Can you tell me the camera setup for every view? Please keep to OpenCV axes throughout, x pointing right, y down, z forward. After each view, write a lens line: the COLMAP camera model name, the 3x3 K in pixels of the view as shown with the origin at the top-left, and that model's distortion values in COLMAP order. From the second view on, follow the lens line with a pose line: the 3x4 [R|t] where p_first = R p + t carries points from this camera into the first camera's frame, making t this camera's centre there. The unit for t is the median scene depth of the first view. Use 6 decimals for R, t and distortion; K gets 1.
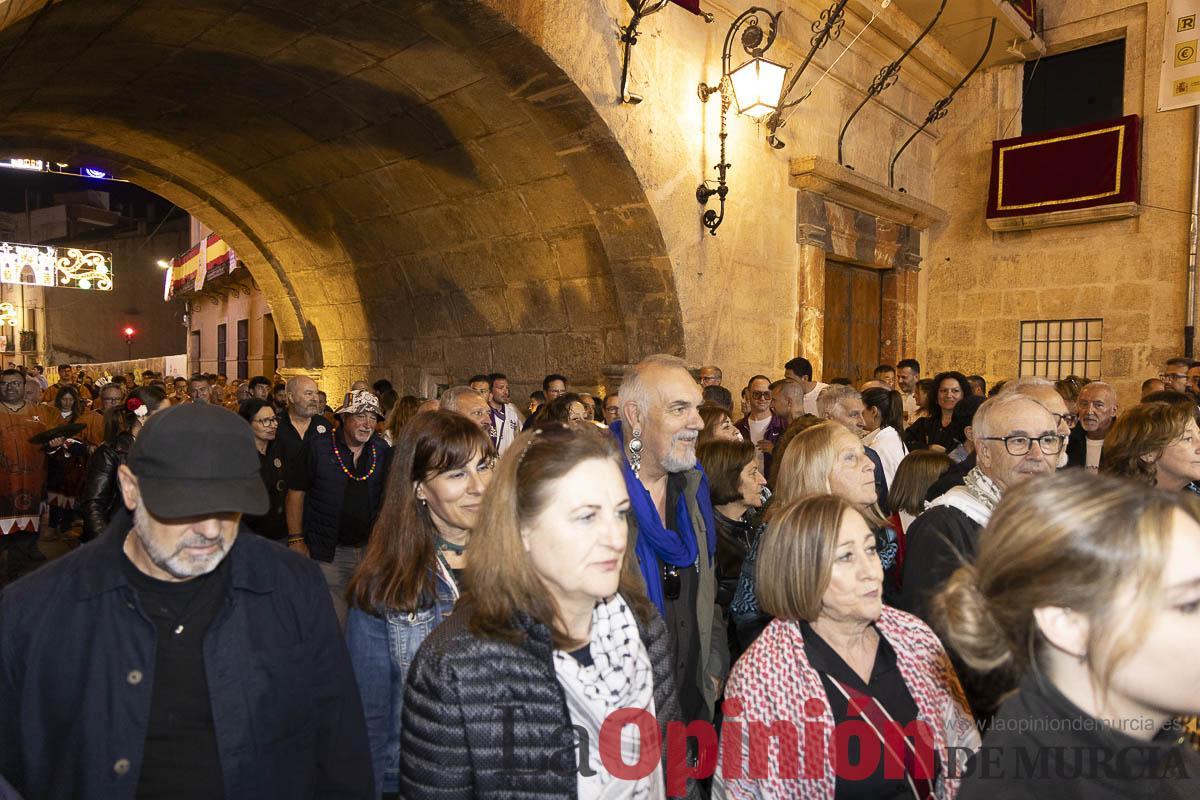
lens RADIAL K [[805.6, 0, 603.2], [0, 805.6, 398.4], [0, 0, 1]] dist [0.013689, -0.004431]
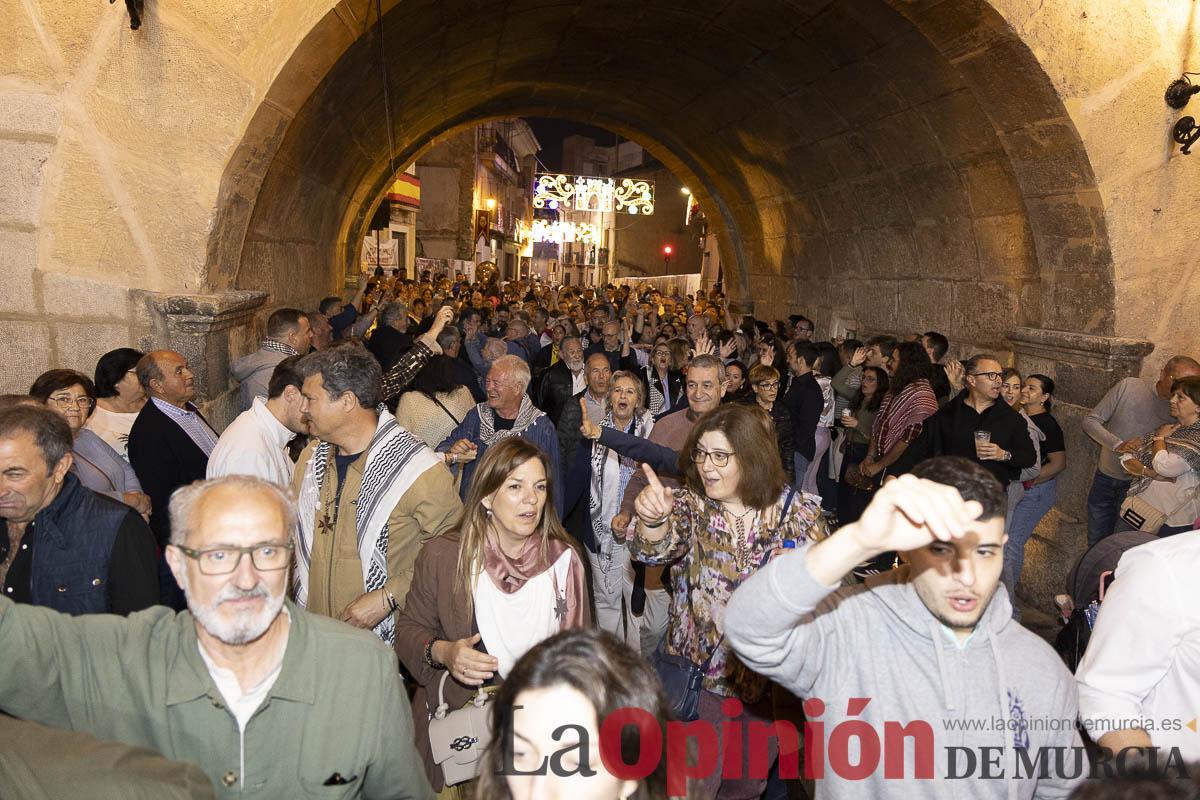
lens RADIAL K [[805.6, 0, 597.2], [0, 805.6, 398.9], [0, 0, 1]] dist [0.013689, -0.004431]
pose [[0.802947, 0.118963, -0.584058, 0.122735], [-0.059005, 0.990932, 0.120718, -0.035793], [0.593122, -0.062468, 0.802685, 0.093092]]
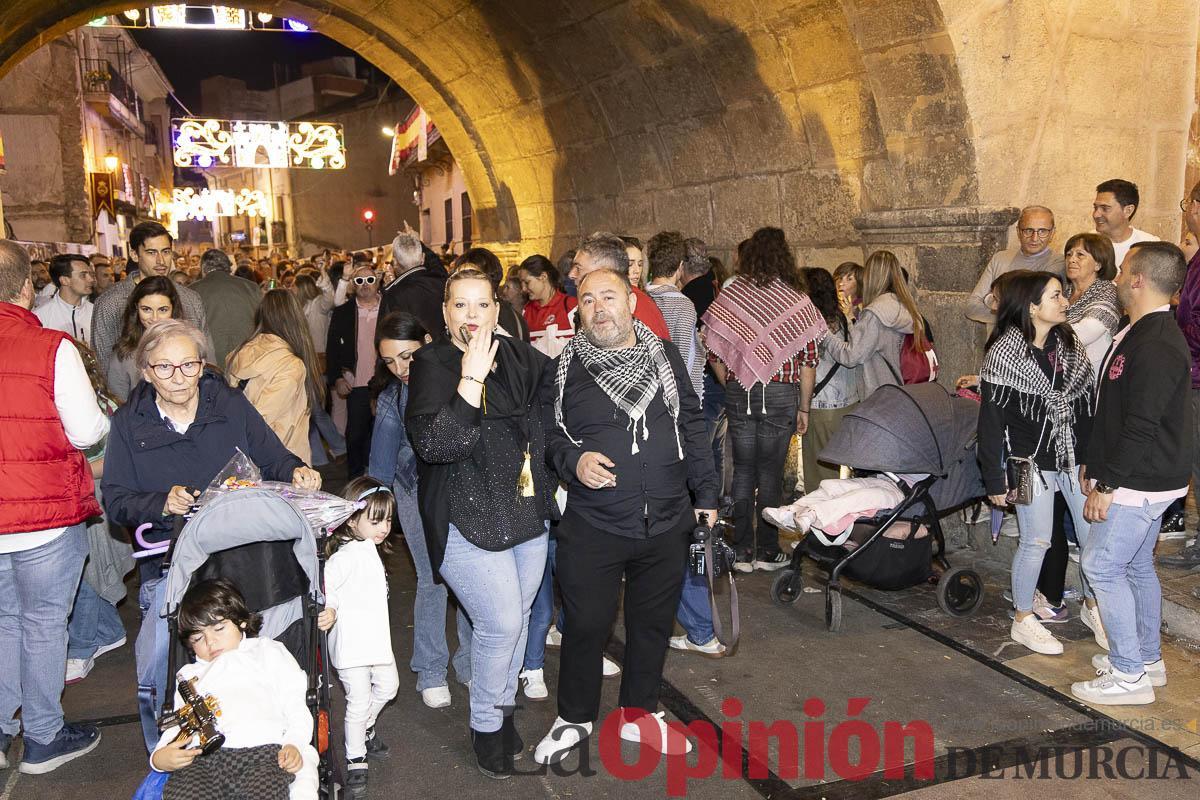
lens RADIAL K [[1024.1, 0, 599.8], [0, 1024.1, 398.8], [0, 0, 1]] dist [0.004510, 0.005733]
pose [[0.946374, 0.012057, -0.322849, 0.062411], [0.023722, 0.994013, 0.106658, 0.012618], [0.322202, -0.108597, 0.940421, 0.093140]]
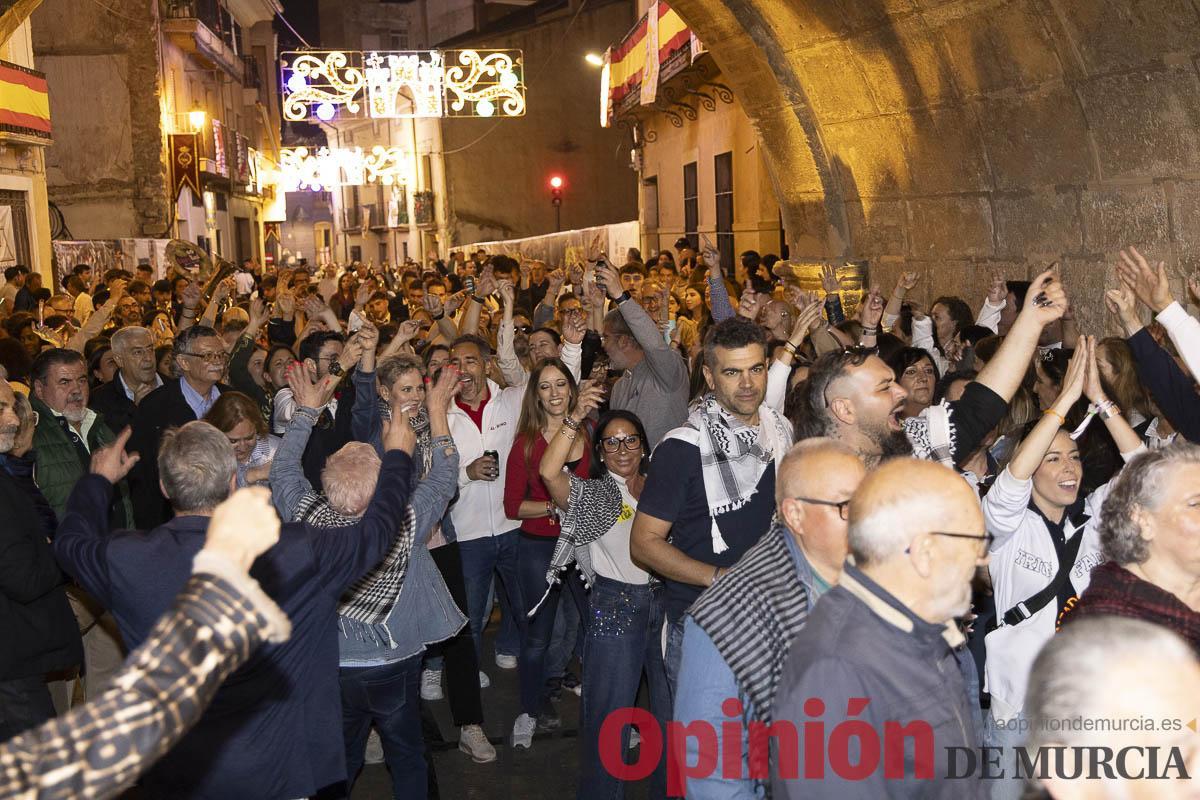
lens RADIAL K [[1535.5, 0, 581.7], [0, 1535.5, 388.7], [0, 0, 1]] dist [0.041972, 0.000000]
pose [[0.864461, 0.001383, -0.502698, -0.077036], [0.036544, 0.997177, 0.065587, -0.037870], [0.501370, -0.075068, 0.861970, 0.246645]]
